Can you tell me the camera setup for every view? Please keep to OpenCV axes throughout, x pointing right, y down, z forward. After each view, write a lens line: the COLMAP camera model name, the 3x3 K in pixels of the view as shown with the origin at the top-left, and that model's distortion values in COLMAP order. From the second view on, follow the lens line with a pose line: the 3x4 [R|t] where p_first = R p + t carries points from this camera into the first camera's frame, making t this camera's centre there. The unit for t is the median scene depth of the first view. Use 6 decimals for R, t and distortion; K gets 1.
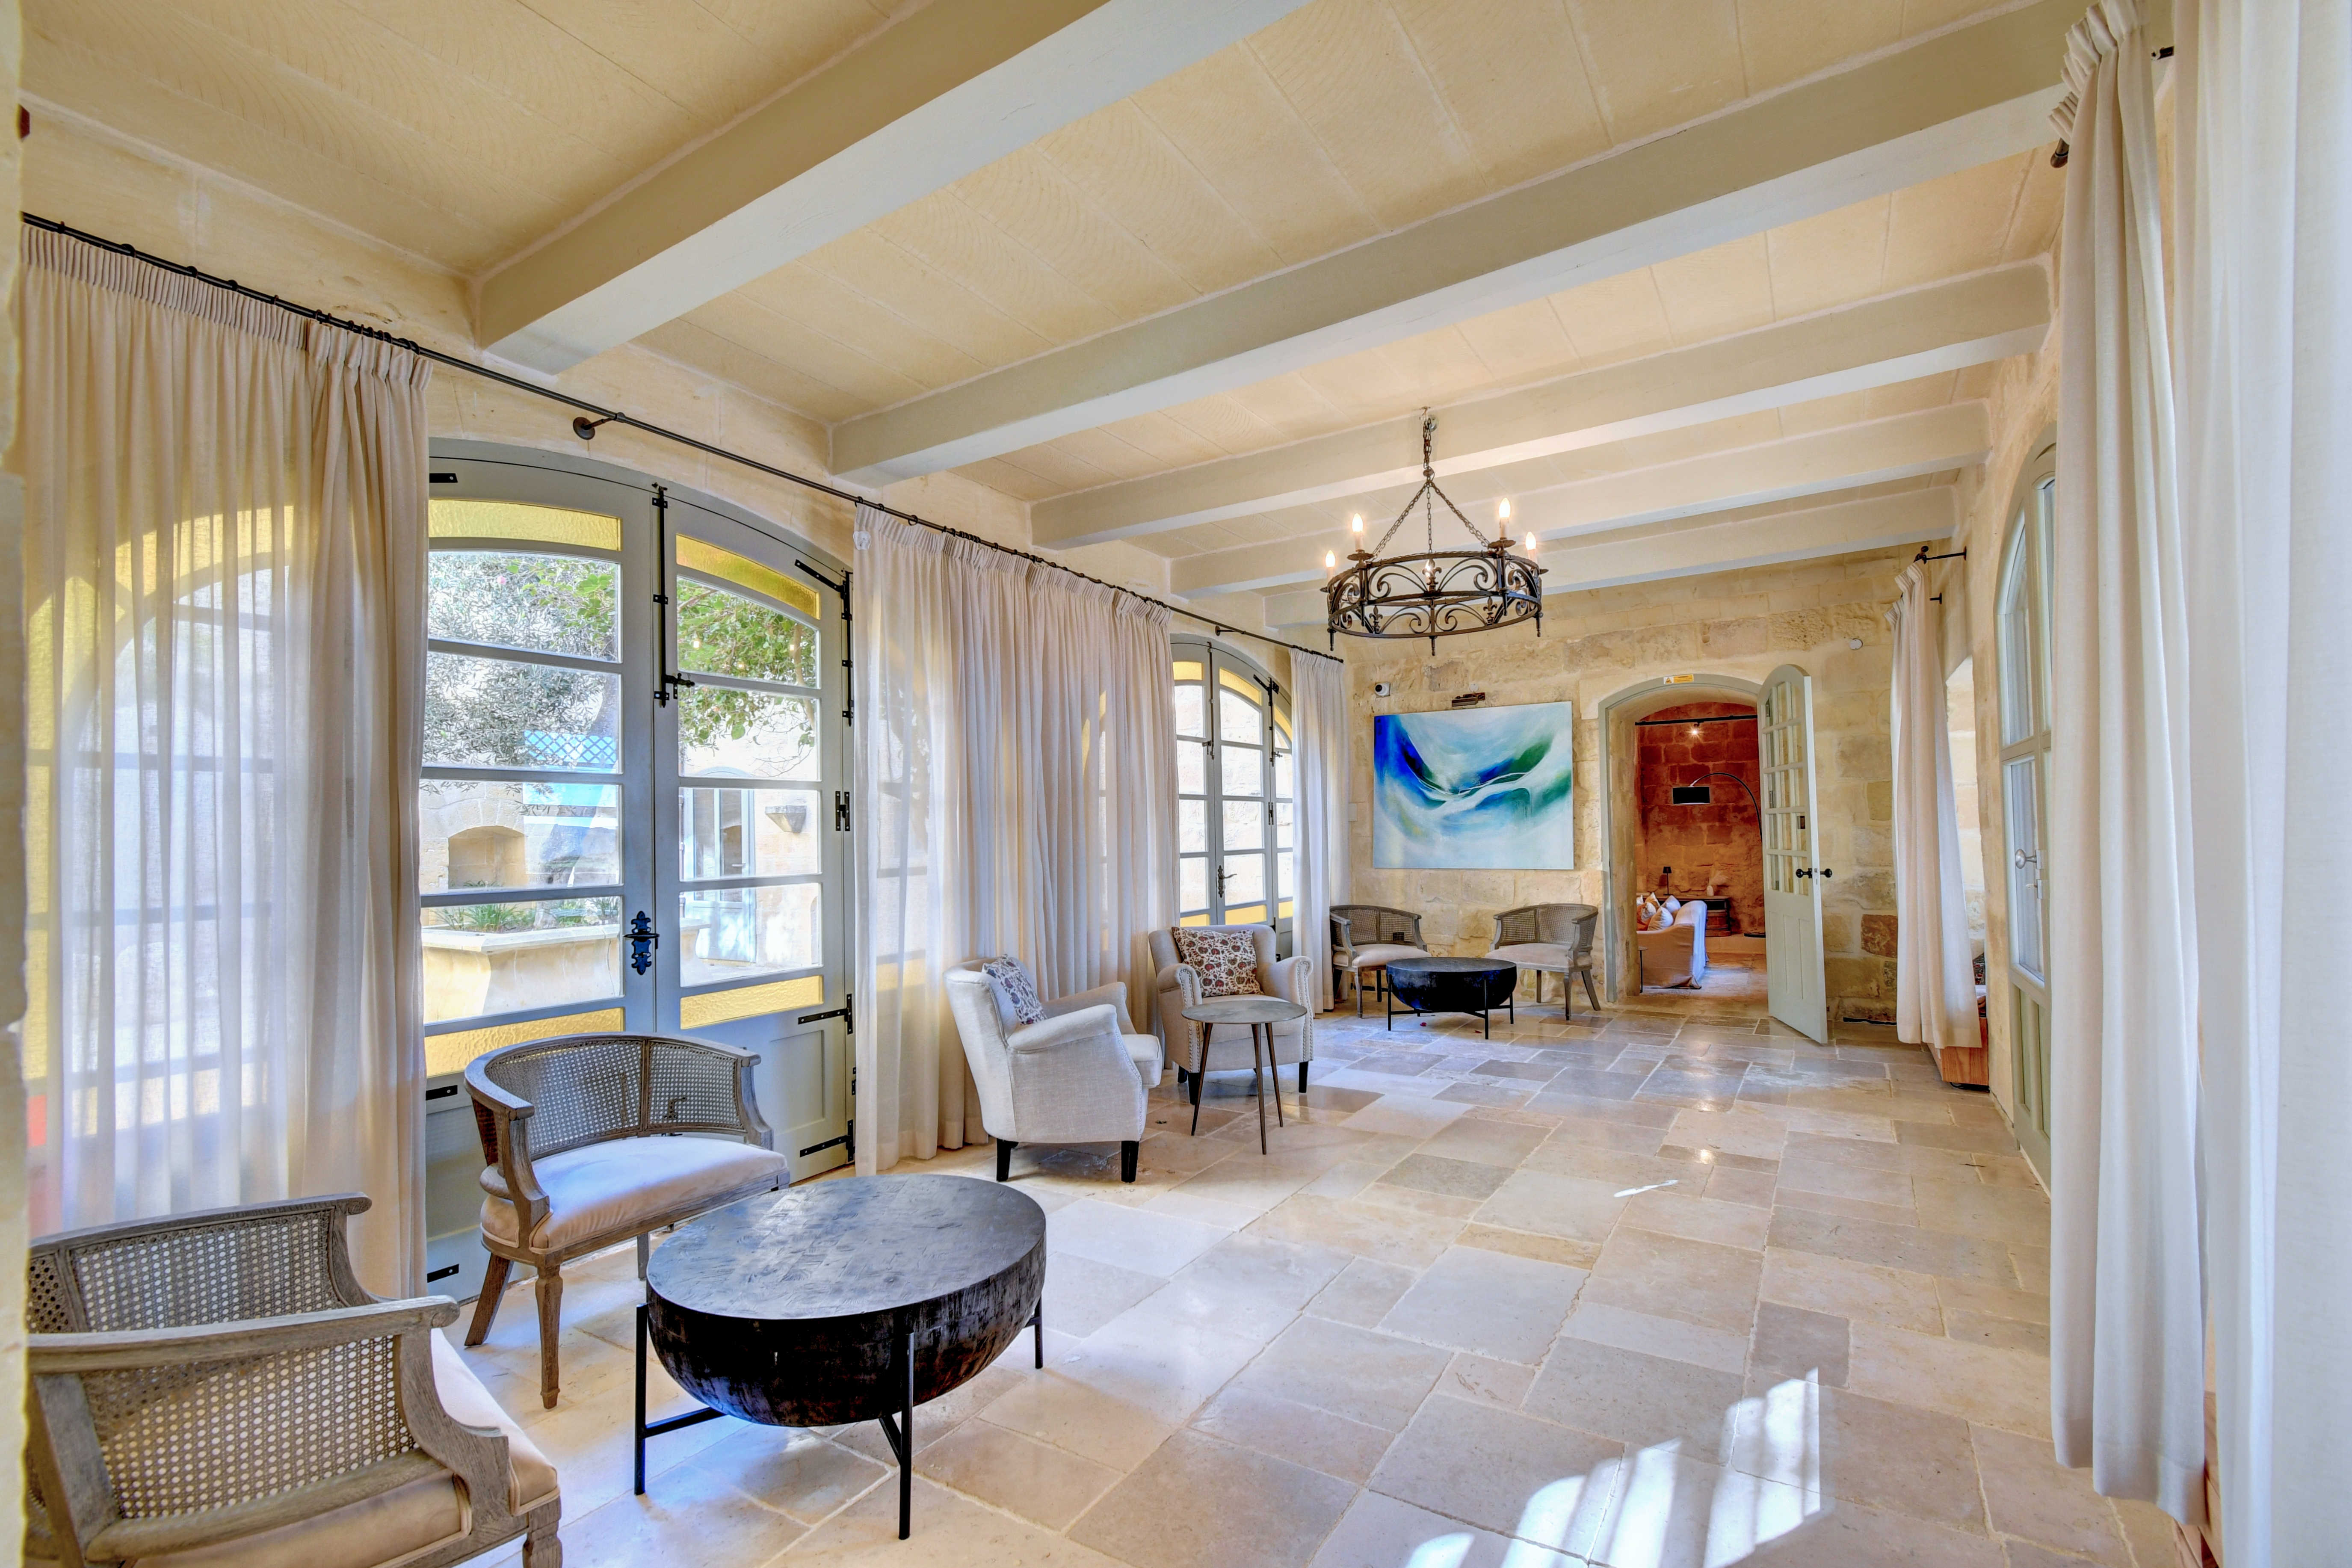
lens RADIAL K [[1029.5, 0, 1176.0], [0, 1029.5, 784.0], [0, 0, 1]] dist [0.007452, -0.001005]
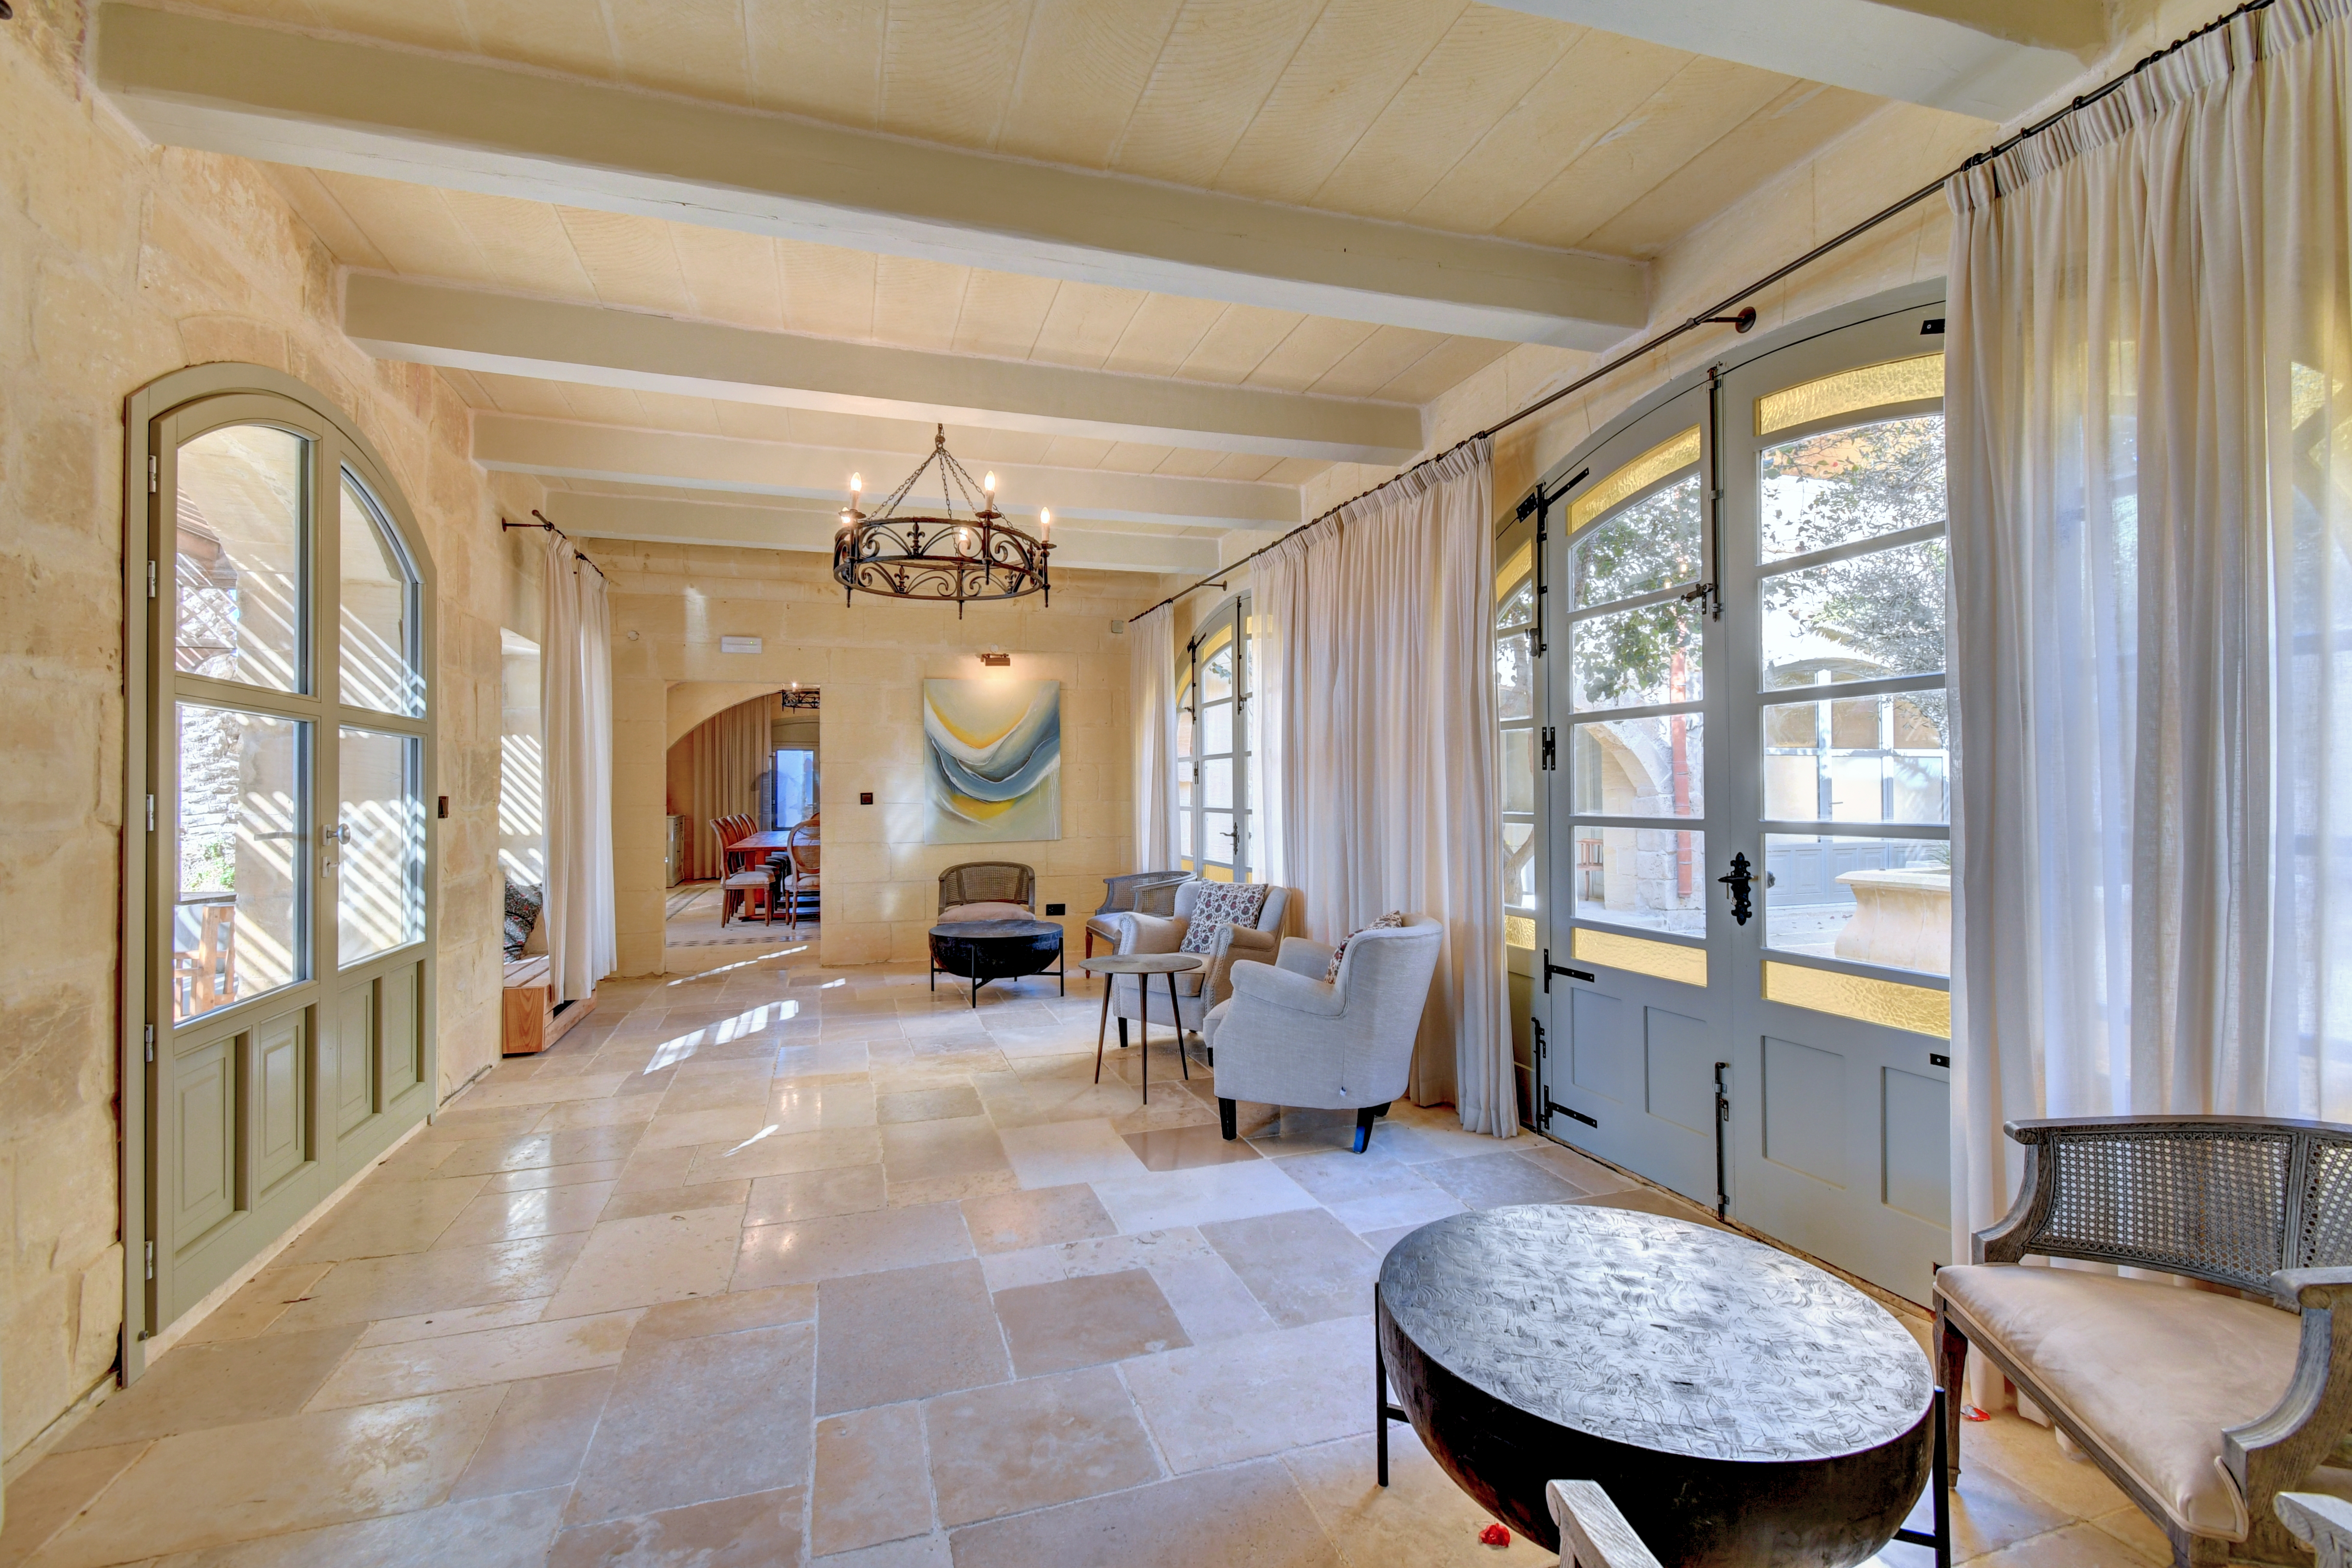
lens RADIAL K [[1029.5, 0, 1176.0], [0, 1029.5, 784.0], [0, 0, 1]] dist [0.007452, -0.001005]
pose [[-0.613905, 0.030927, -0.788774, 0.659237], [0.048648, 0.998815, 0.001301, 0.041656], [0.787879, -0.037573, -0.614682, 1.317800]]
